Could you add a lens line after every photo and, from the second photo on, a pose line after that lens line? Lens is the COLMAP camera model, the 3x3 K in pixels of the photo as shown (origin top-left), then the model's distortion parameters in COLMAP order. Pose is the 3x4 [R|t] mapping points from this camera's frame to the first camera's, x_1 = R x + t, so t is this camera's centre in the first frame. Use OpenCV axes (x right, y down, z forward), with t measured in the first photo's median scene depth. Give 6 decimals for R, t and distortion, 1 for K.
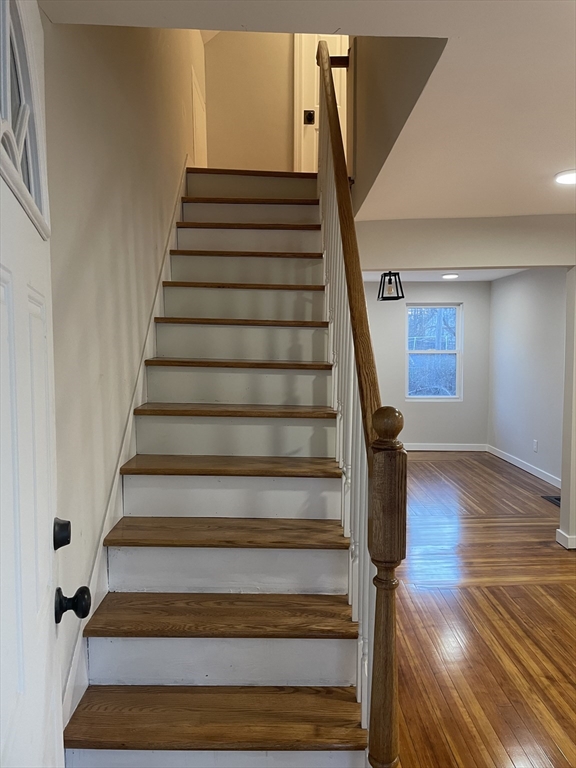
lens RADIAL K [[586.4, 0, 290.7], [0, 586.4, 379.0], [0, 0, 1]] dist [0.079776, -0.101610]
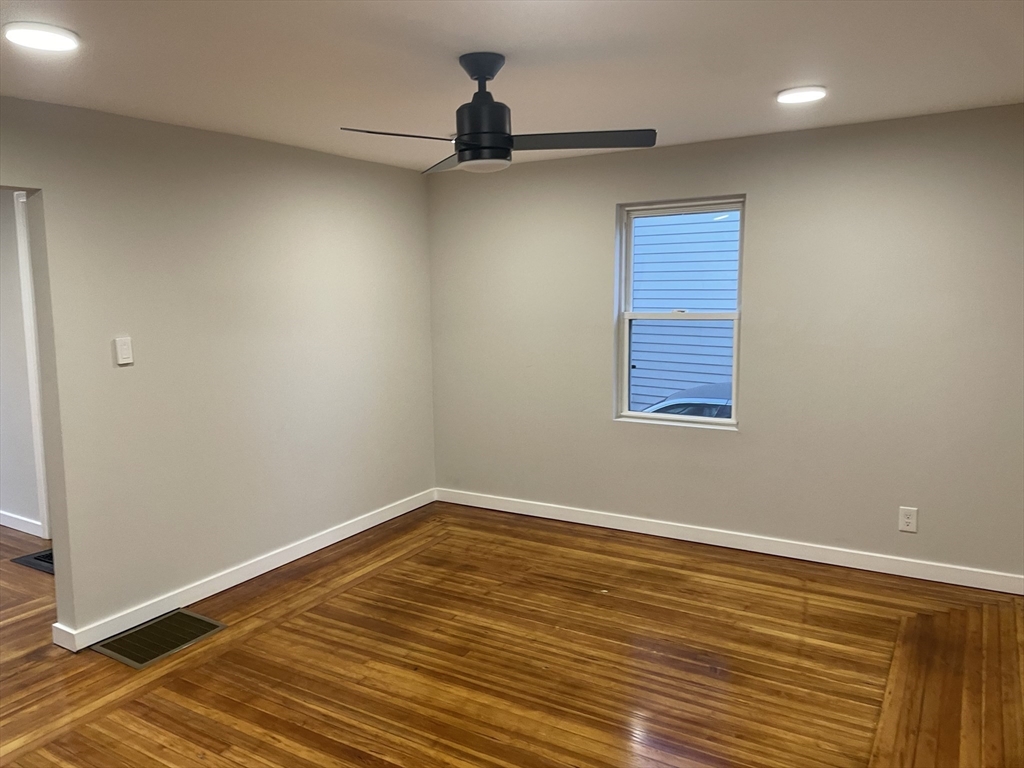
lens RADIAL K [[781.9, 0, 513.7], [0, 781.9, 384.6], [0, 0, 1]] dist [0.079776, -0.101610]
pose [[0.535912, -0.106813, 0.837490, 0.060493], [0.045434, 0.994176, 0.097723, -0.069415], [-0.843050, -0.014320, 0.537644, 0.227353]]
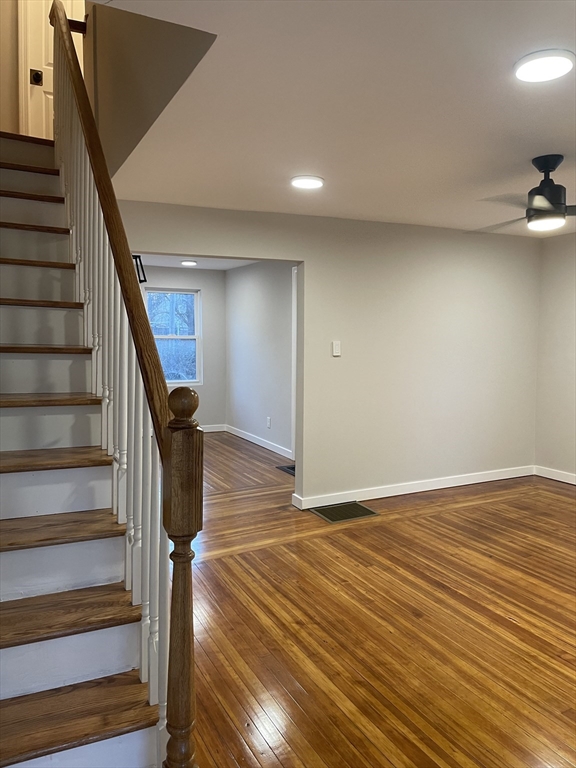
lens RADIAL K [[586.4, 0, 300.3], [0, 586.4, 376.7], [0, 0, 1]] dist [0.079776, -0.101610]
pose [[0.893819, -0.025670, 0.447693, -0.048198], [0.016517, 0.999567, 0.024337, 0.003131], [-0.448124, -0.014358, 0.893856, -0.006954]]
